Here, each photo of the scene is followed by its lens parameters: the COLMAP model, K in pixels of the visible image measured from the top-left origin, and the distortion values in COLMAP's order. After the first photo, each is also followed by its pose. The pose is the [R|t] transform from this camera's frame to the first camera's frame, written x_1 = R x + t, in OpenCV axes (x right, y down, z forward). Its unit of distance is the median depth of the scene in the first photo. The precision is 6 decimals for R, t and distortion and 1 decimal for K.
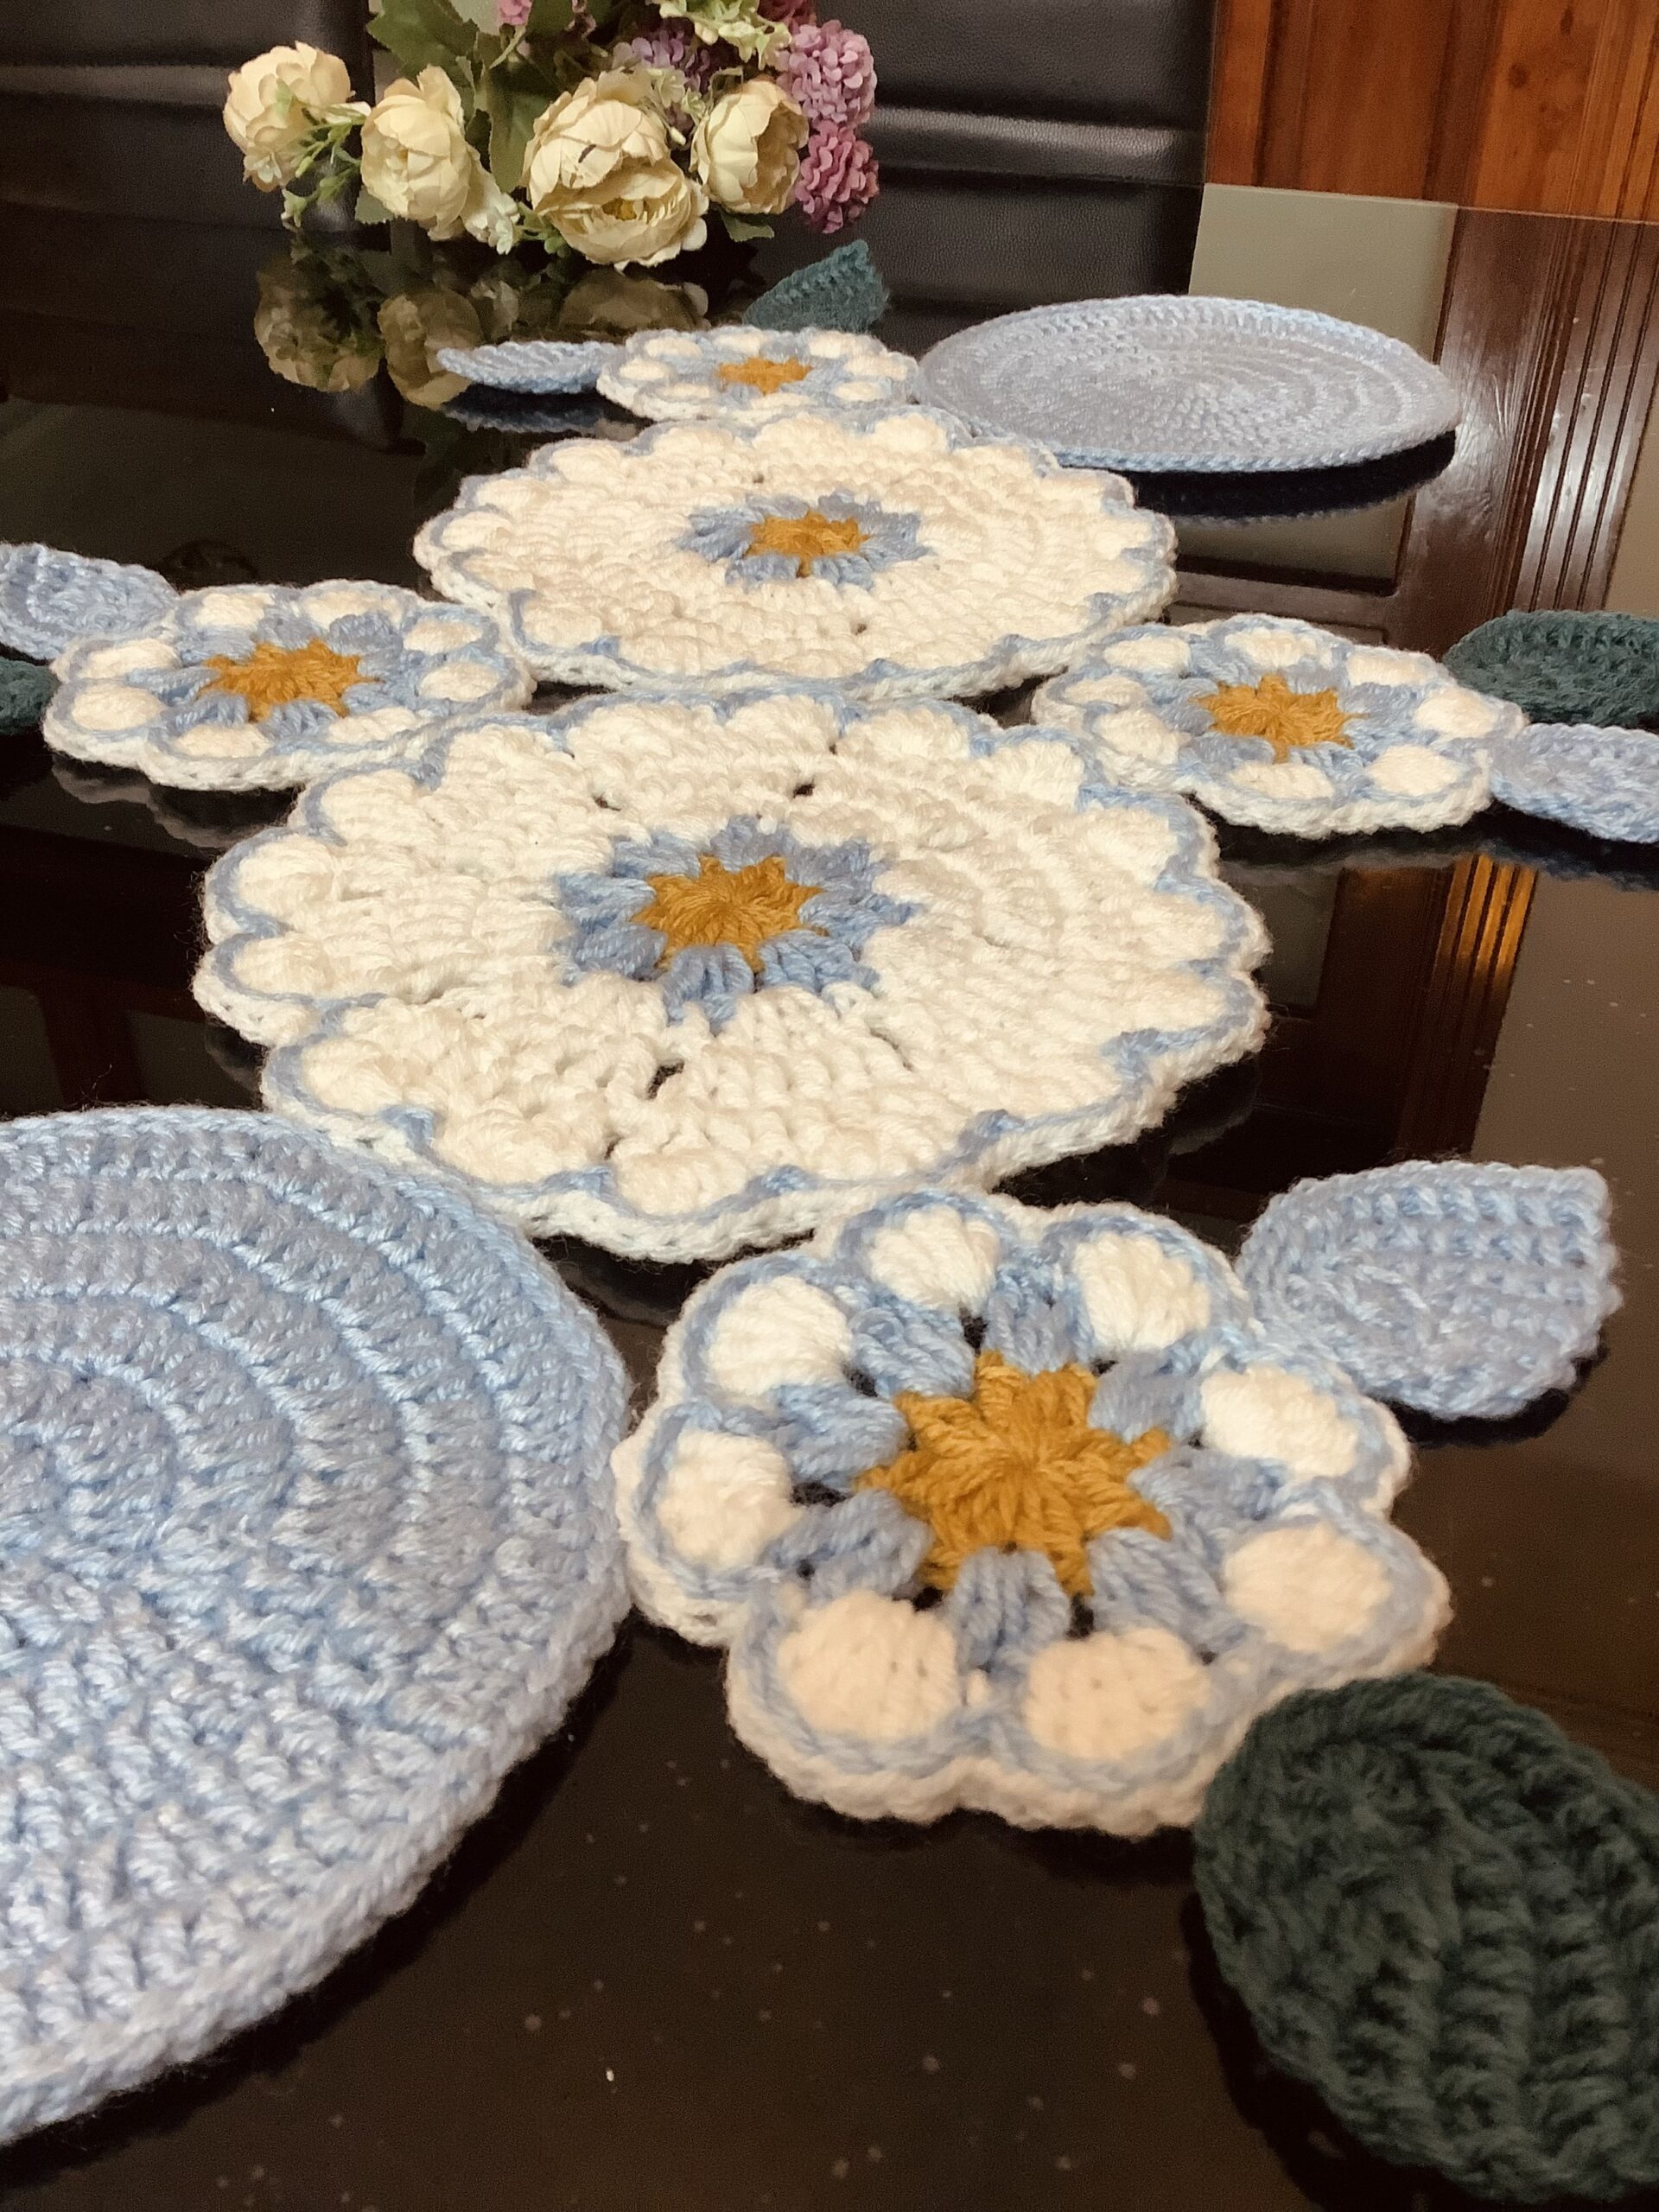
lens RADIAL K [[2019.4, 0, 839.6], [0, 2019.4, 1115.6], [0, 0, 1]] dist [0.012020, 0.000000]
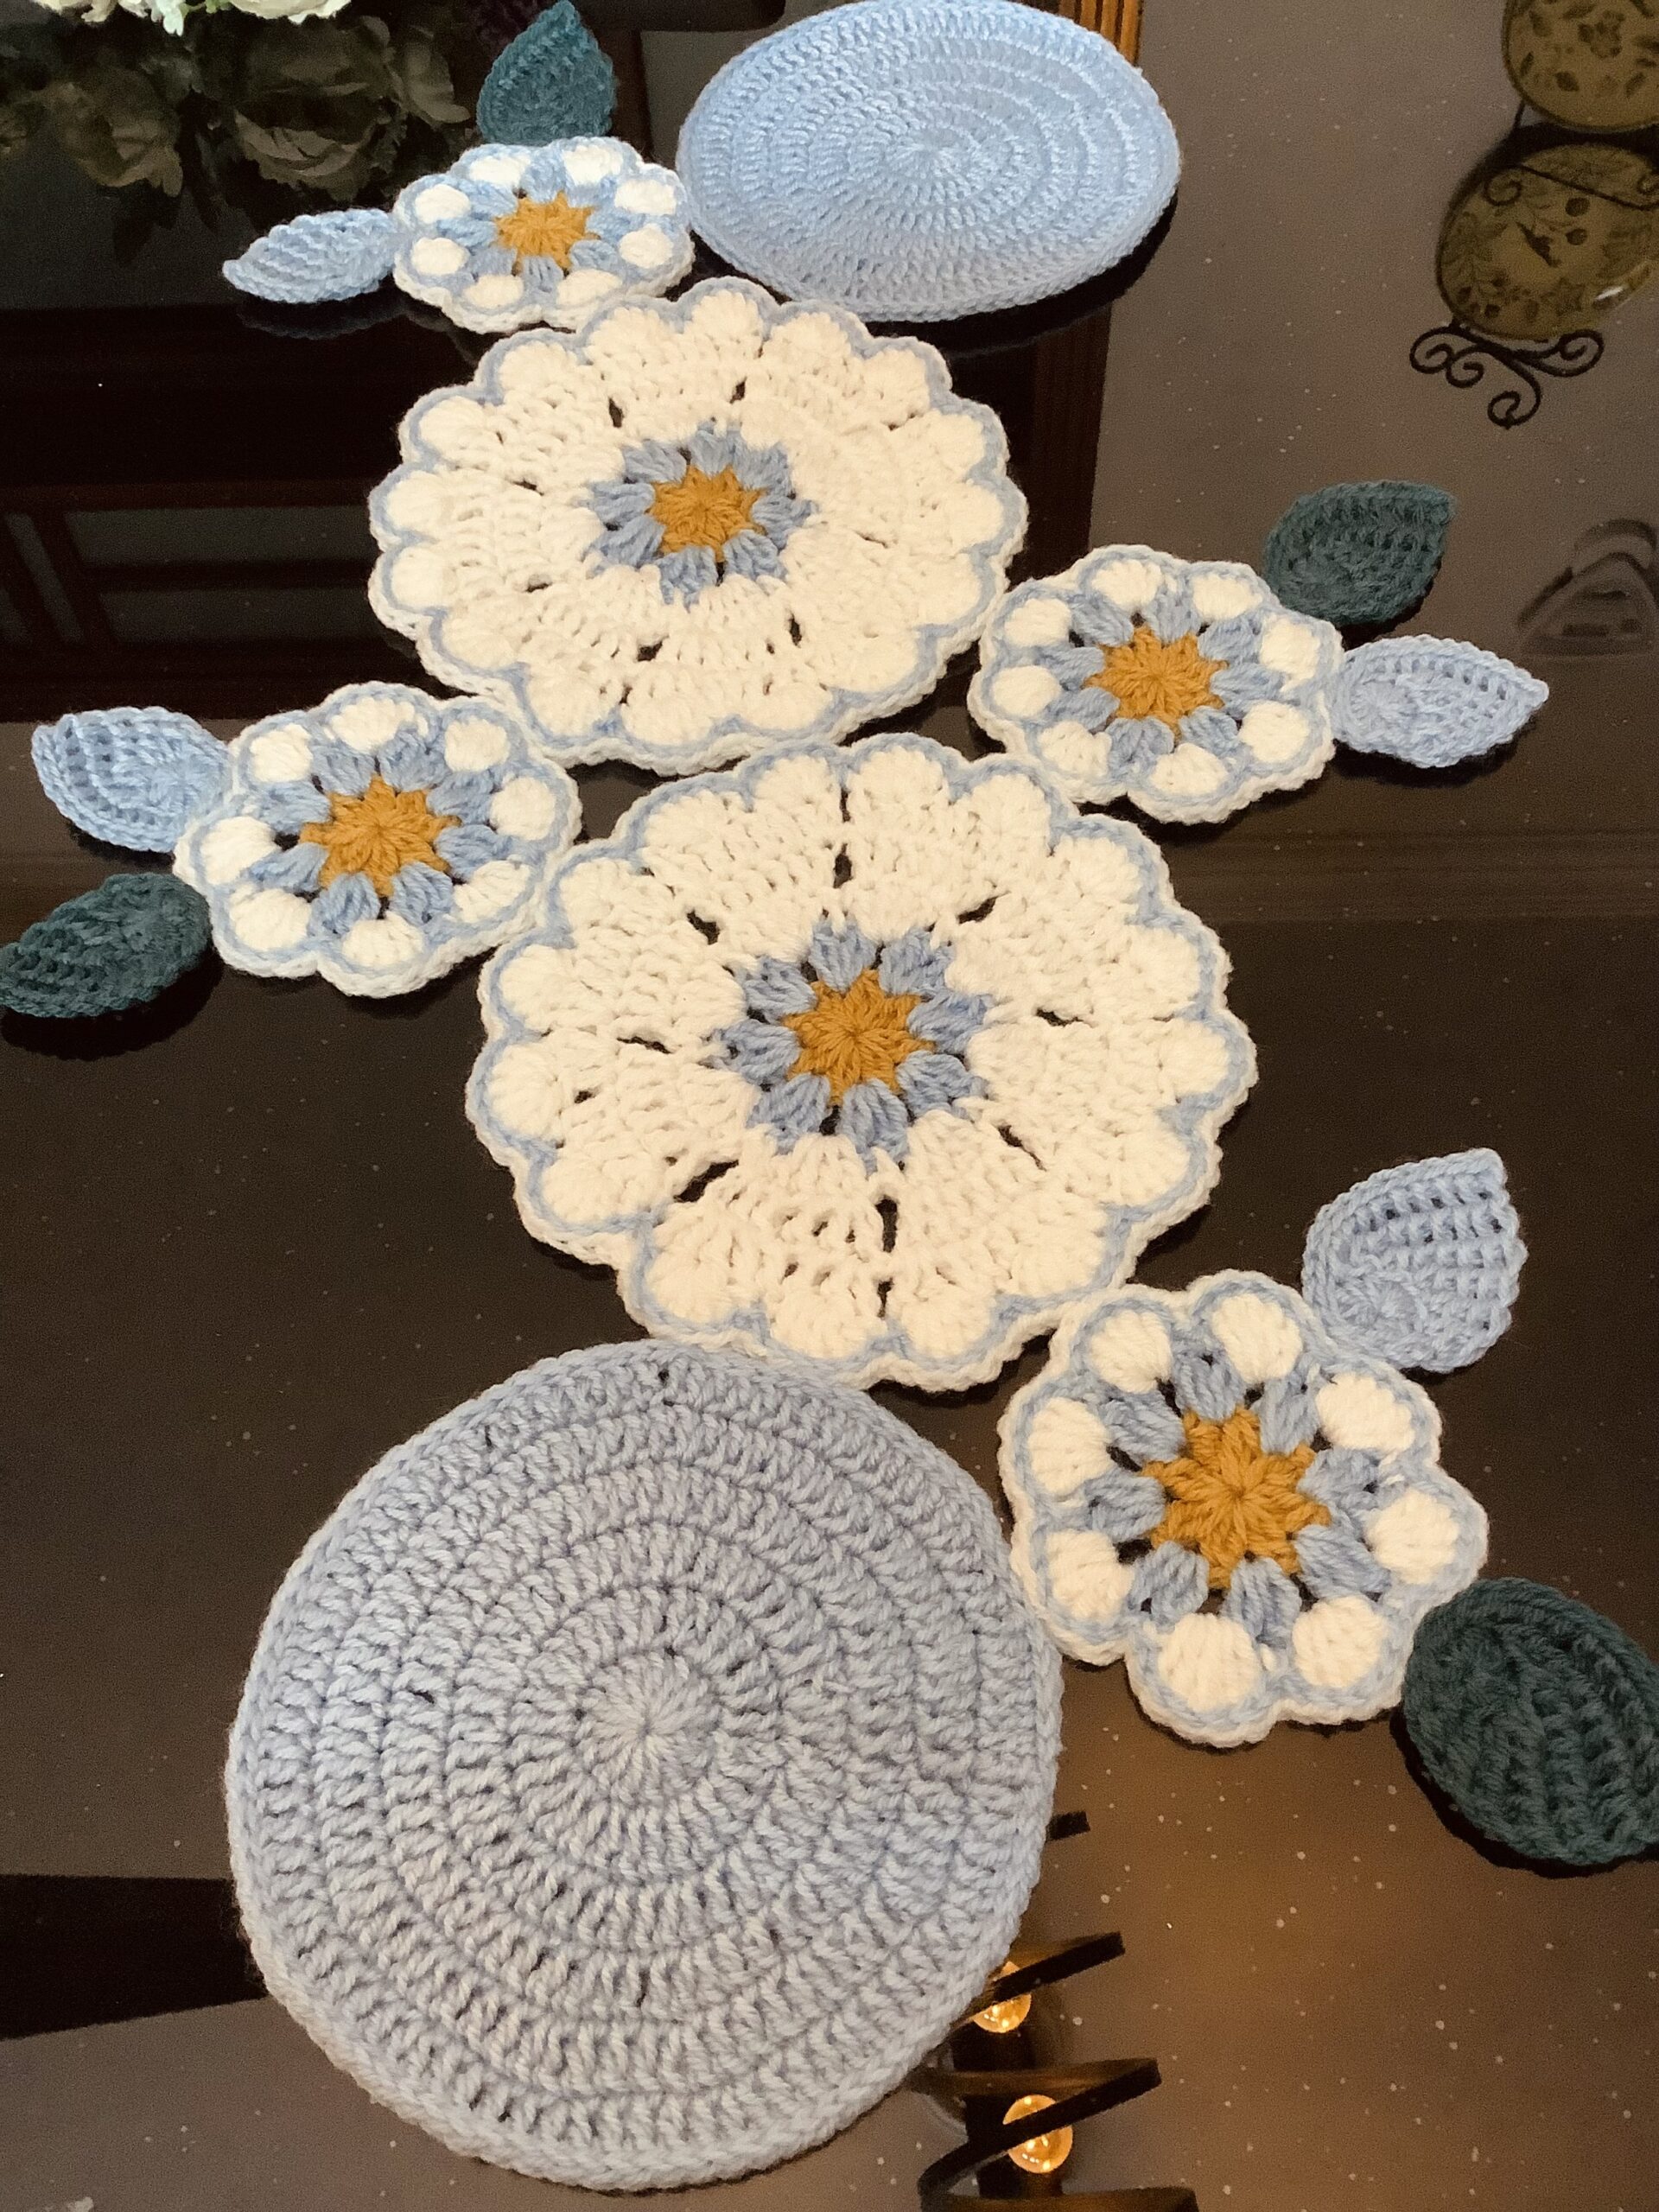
lens RADIAL K [[2019.4, 0, 838.9], [0, 2019.4, 1085.5], [0, 0, 1]] dist [0.012020, 0.000000]
pose [[0.955425, -0.271144, 0.116809, -0.170155], [0.205784, 0.895311, 0.395059, -0.445479], [-0.211698, -0.353412, 0.911199, -0.185742]]
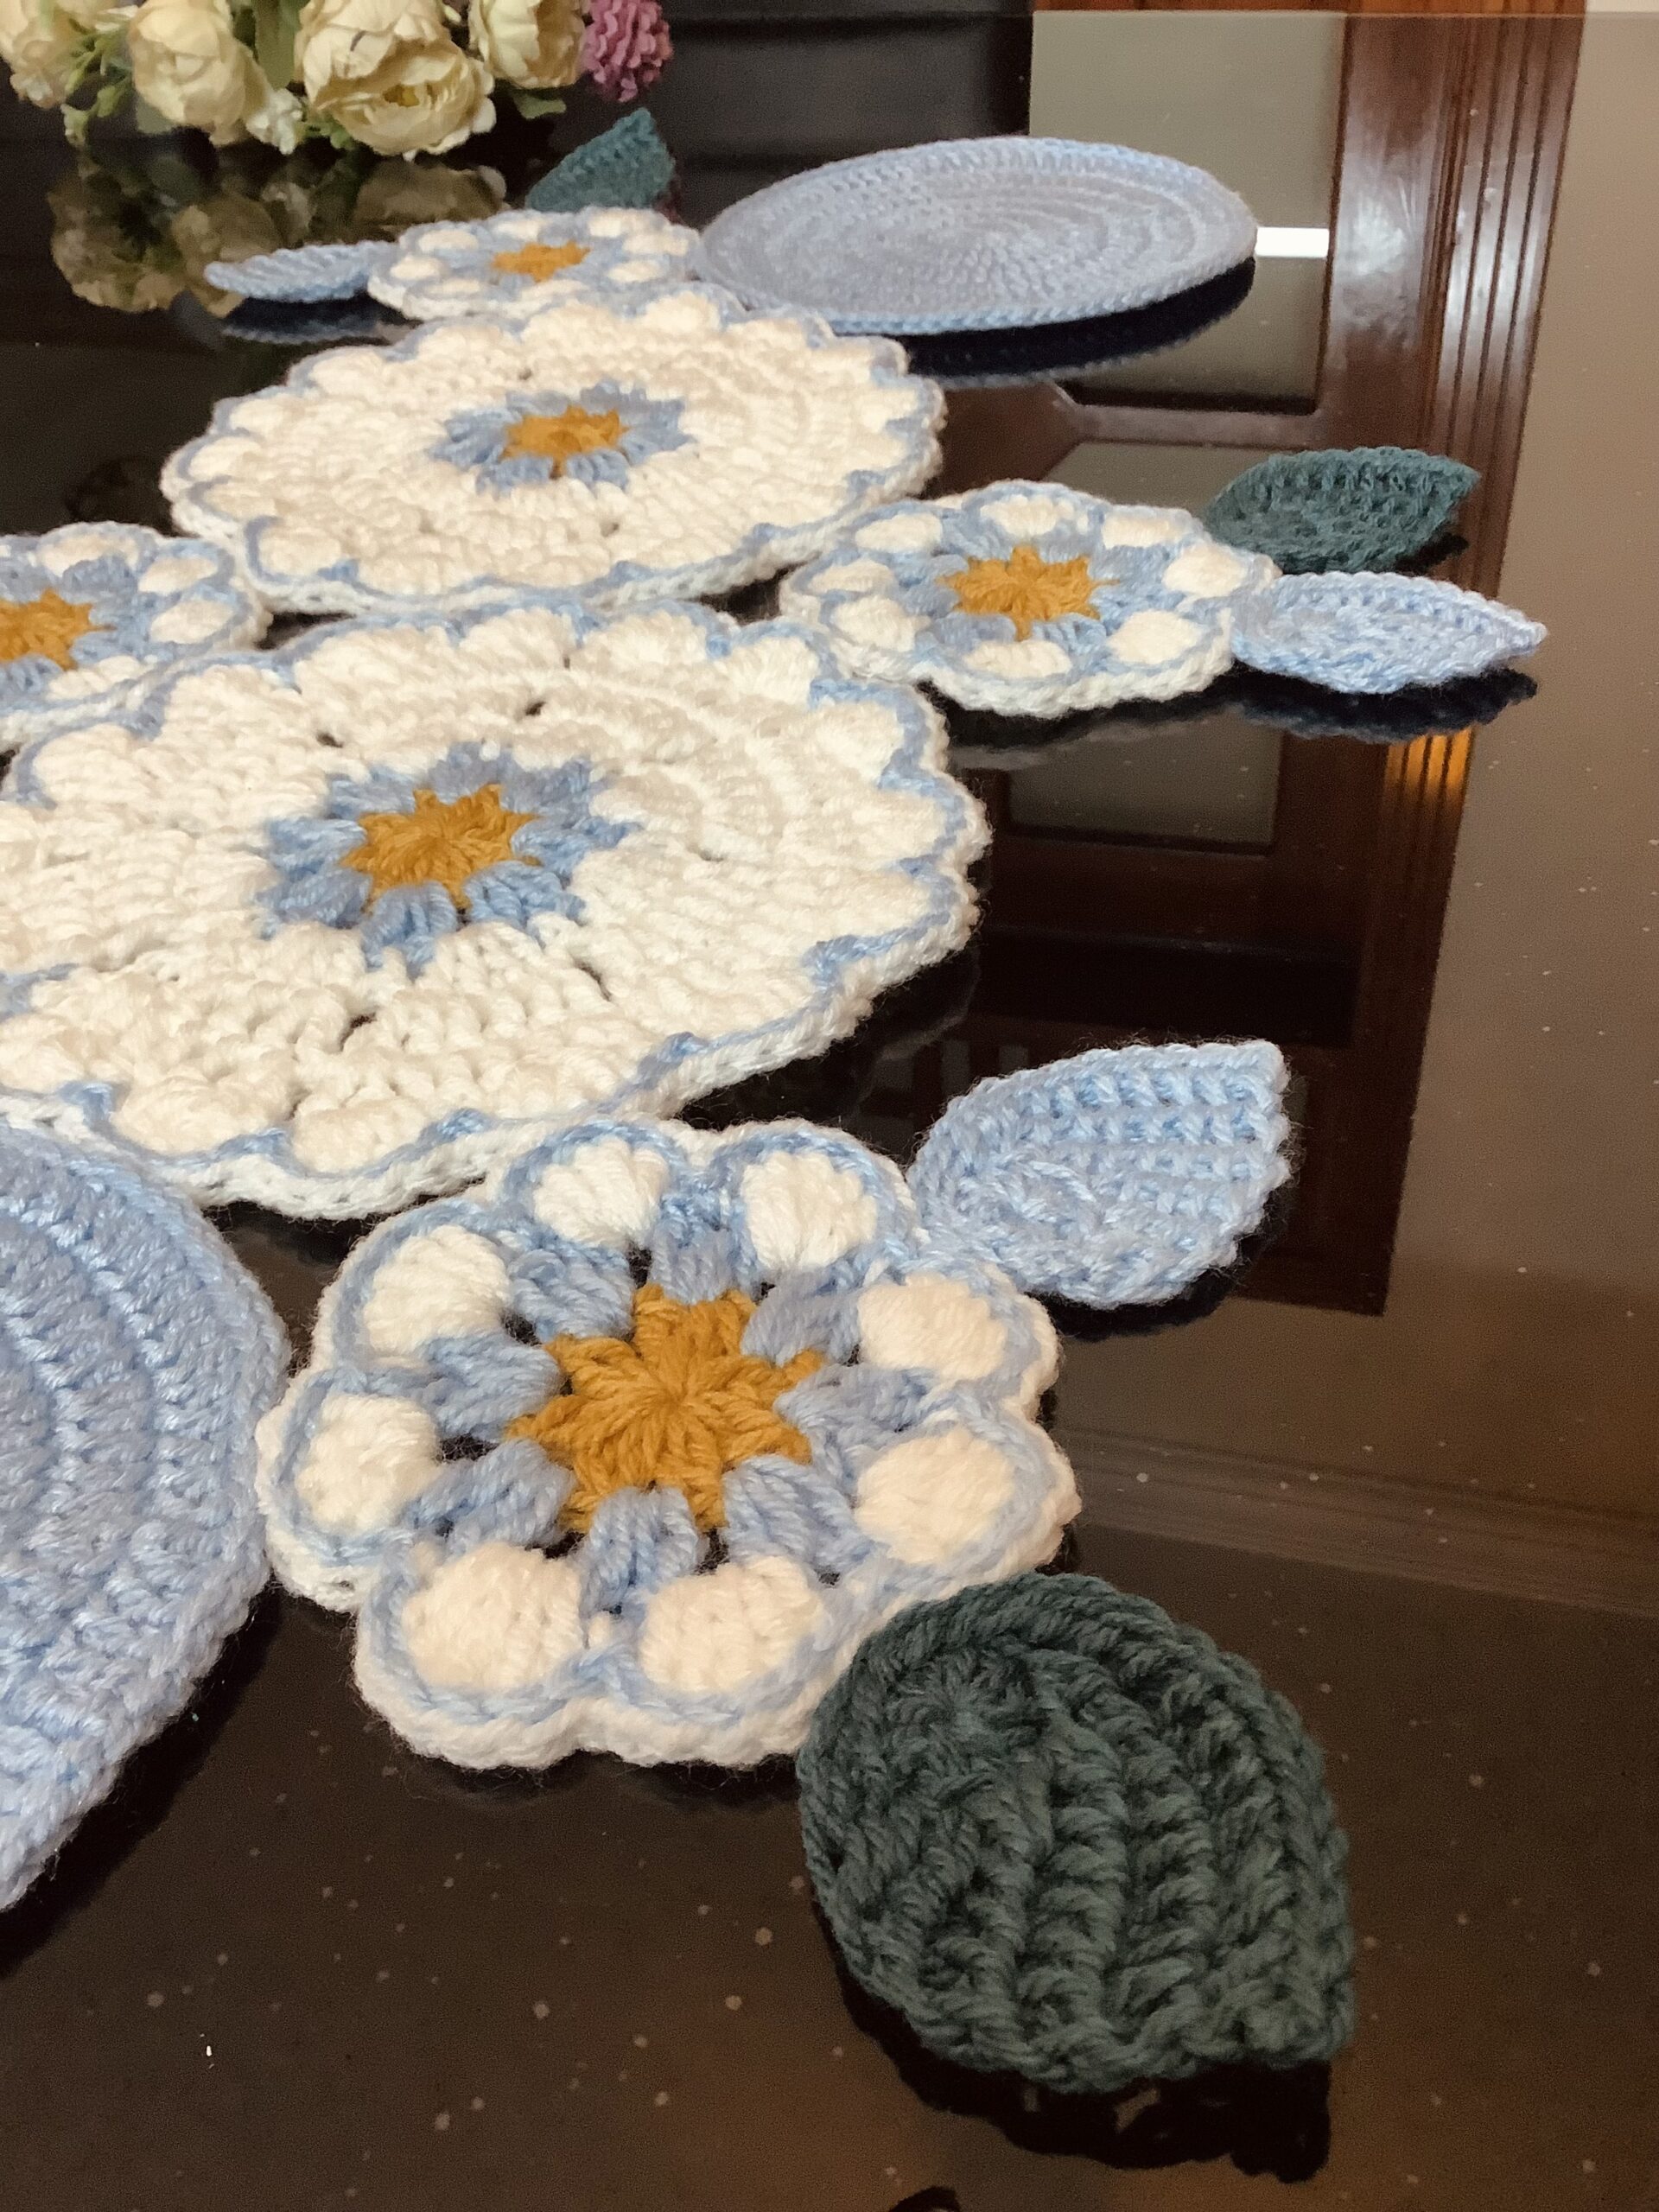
lens RADIAL K [[2019.4, 0, 857.9], [0, 2019.4, 1112.3], [0, 0, 1]] dist [0.012020, 0.000000]
pose [[0.996107, -0.088152, -0.000011, 0.098566], [0.087977, 0.994121, 0.063108, -0.011613], [-0.005552, -0.062864, 0.998007, 0.005651]]
